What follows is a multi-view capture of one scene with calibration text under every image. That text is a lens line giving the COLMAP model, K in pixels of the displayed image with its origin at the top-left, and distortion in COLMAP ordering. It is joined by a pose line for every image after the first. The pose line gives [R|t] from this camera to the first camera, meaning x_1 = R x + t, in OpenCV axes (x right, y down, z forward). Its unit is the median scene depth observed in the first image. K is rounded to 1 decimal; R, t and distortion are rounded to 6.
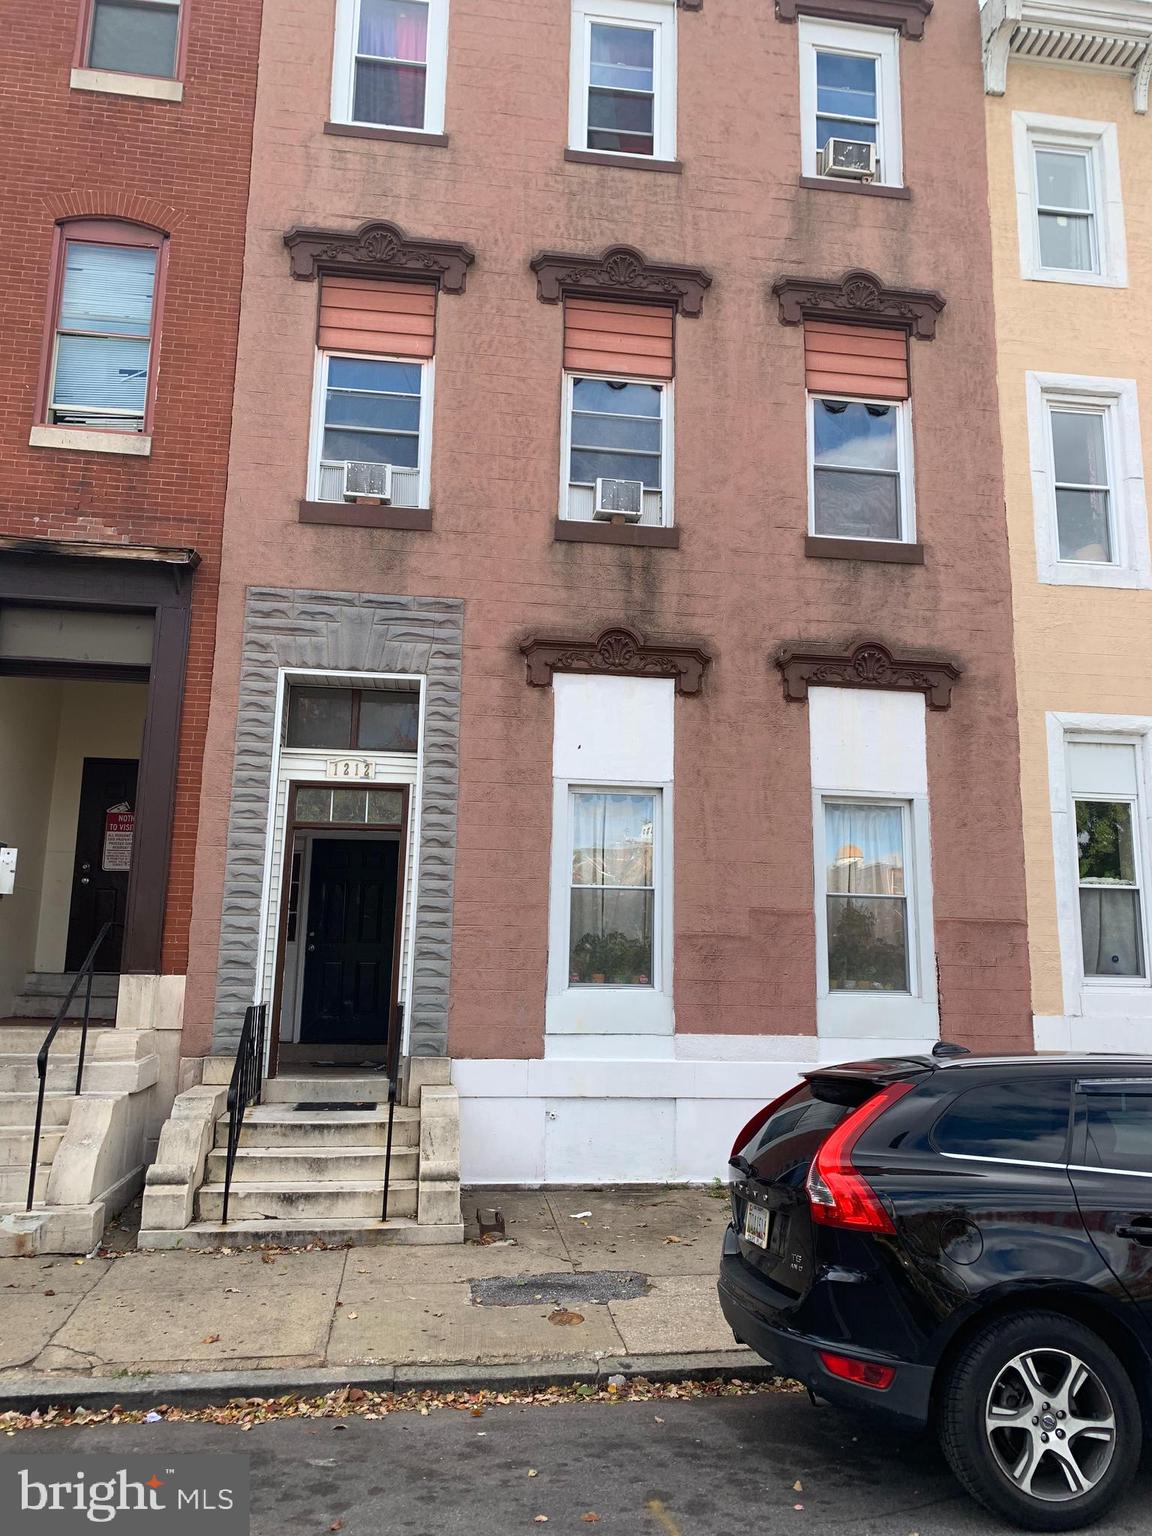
lens RADIAL K [[1132.9, 0, 580.3], [0, 1132.9, 741.6], [0, 0, 1]] dist [0.201844, -0.388852]
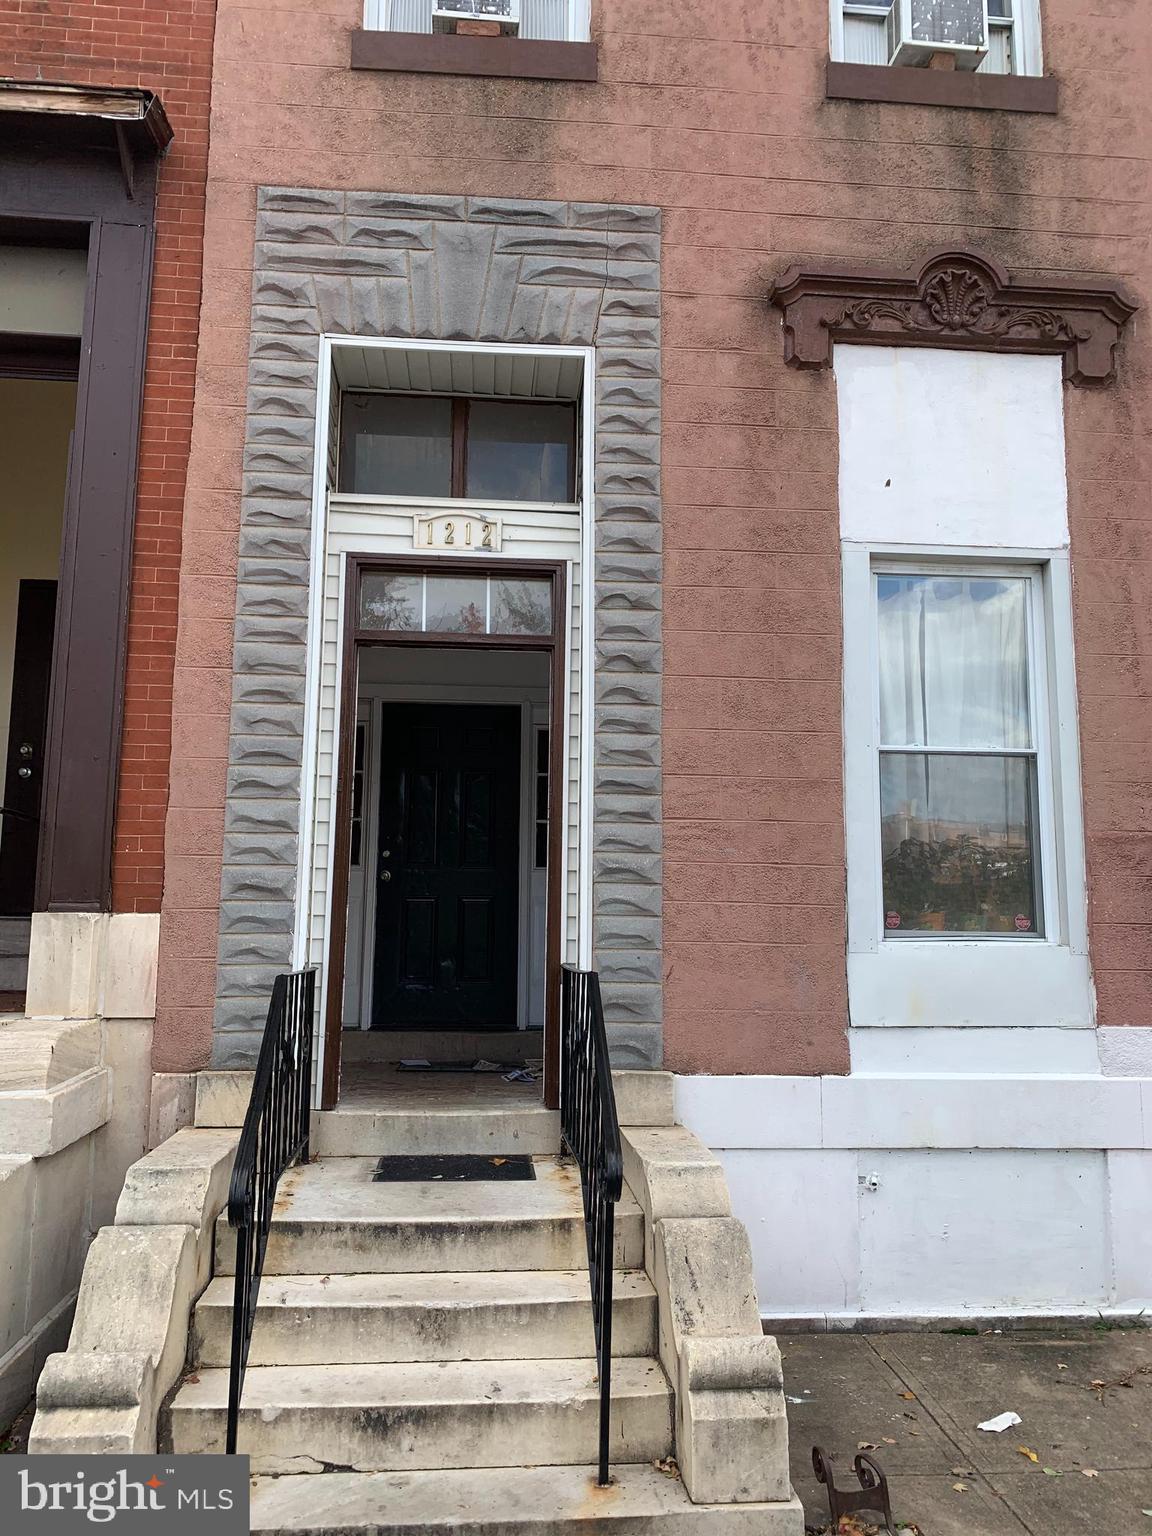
lens RADIAL K [[1170.0, 0, 577.6], [0, 1170.0, 725.2], [0, 0, 1]] dist [0.107271, -0.117002]
pose [[0.998915, -0.015623, -0.043867, -0.123987], [0.016735, 0.999545, 0.025103, 0.102278], [0.043455, -0.025810, 0.998722, 0.457892]]
